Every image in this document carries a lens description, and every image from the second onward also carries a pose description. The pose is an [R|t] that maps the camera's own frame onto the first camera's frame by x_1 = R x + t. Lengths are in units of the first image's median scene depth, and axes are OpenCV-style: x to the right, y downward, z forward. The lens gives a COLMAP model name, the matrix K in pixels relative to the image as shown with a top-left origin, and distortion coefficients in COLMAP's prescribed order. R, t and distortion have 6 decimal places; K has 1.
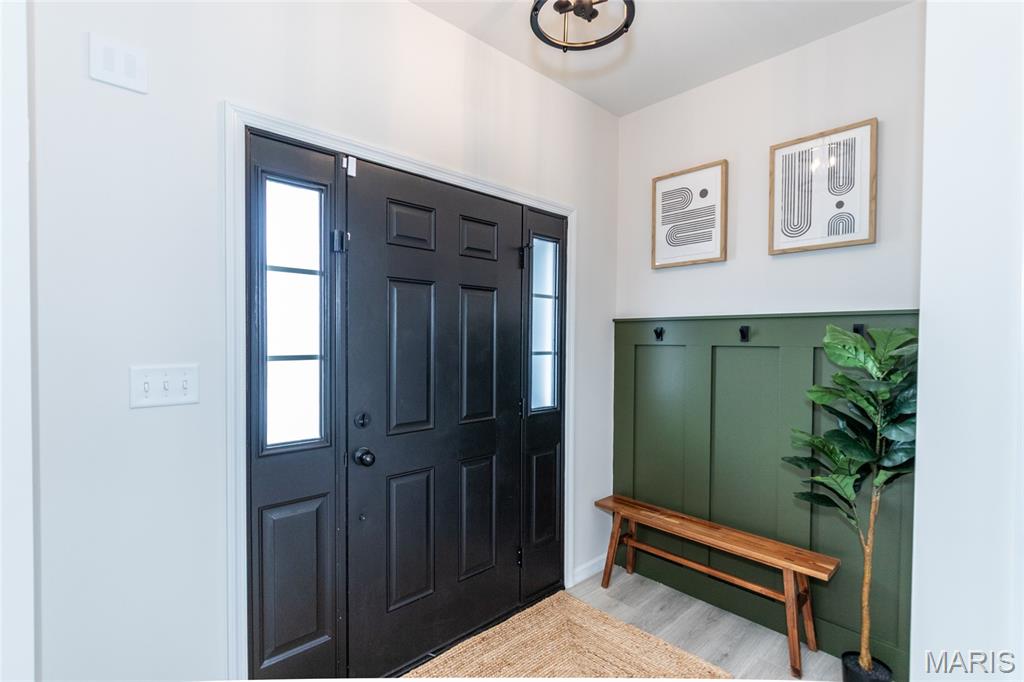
lens RADIAL K [[467.7, 0, 508.7], [0, 467.7, 344.4], [0, 0, 1]] dist [-0.001385, -0.000327]
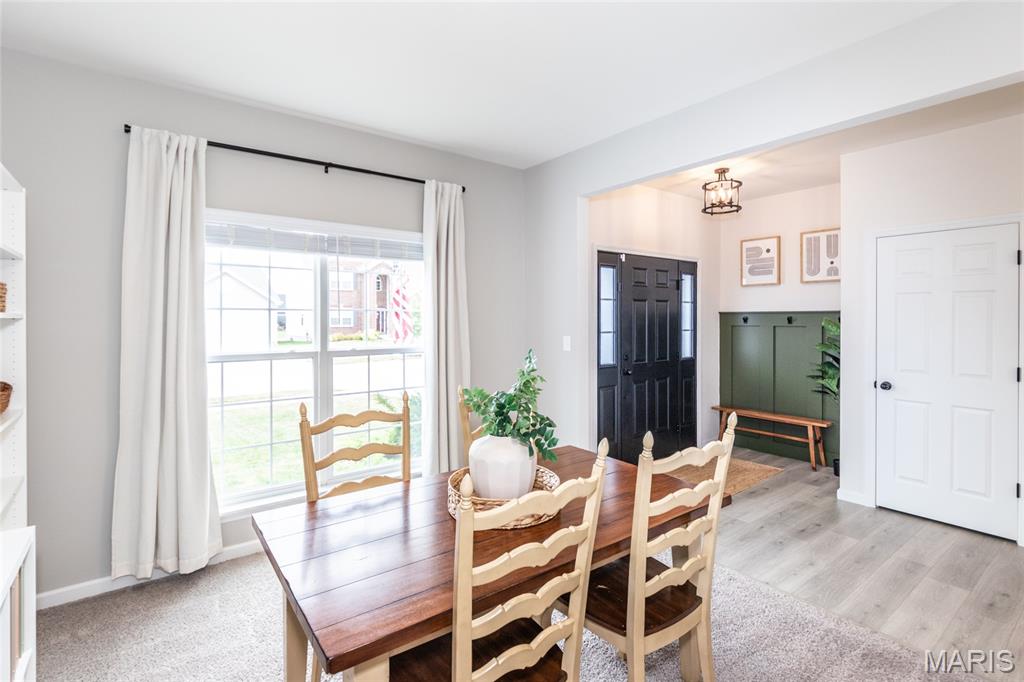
lens RADIAL K [[482.4, 0, 511.9], [0, 482.4, 315.5], [0, 0, 1]] dist [-0.001302, -0.000185]
pose [[0.995039, -0.008560, -0.099116, -0.505823], [0.006783, 0.999811, -0.018244, -0.013009], [0.099253, 0.017481, 0.994909, -1.239679]]
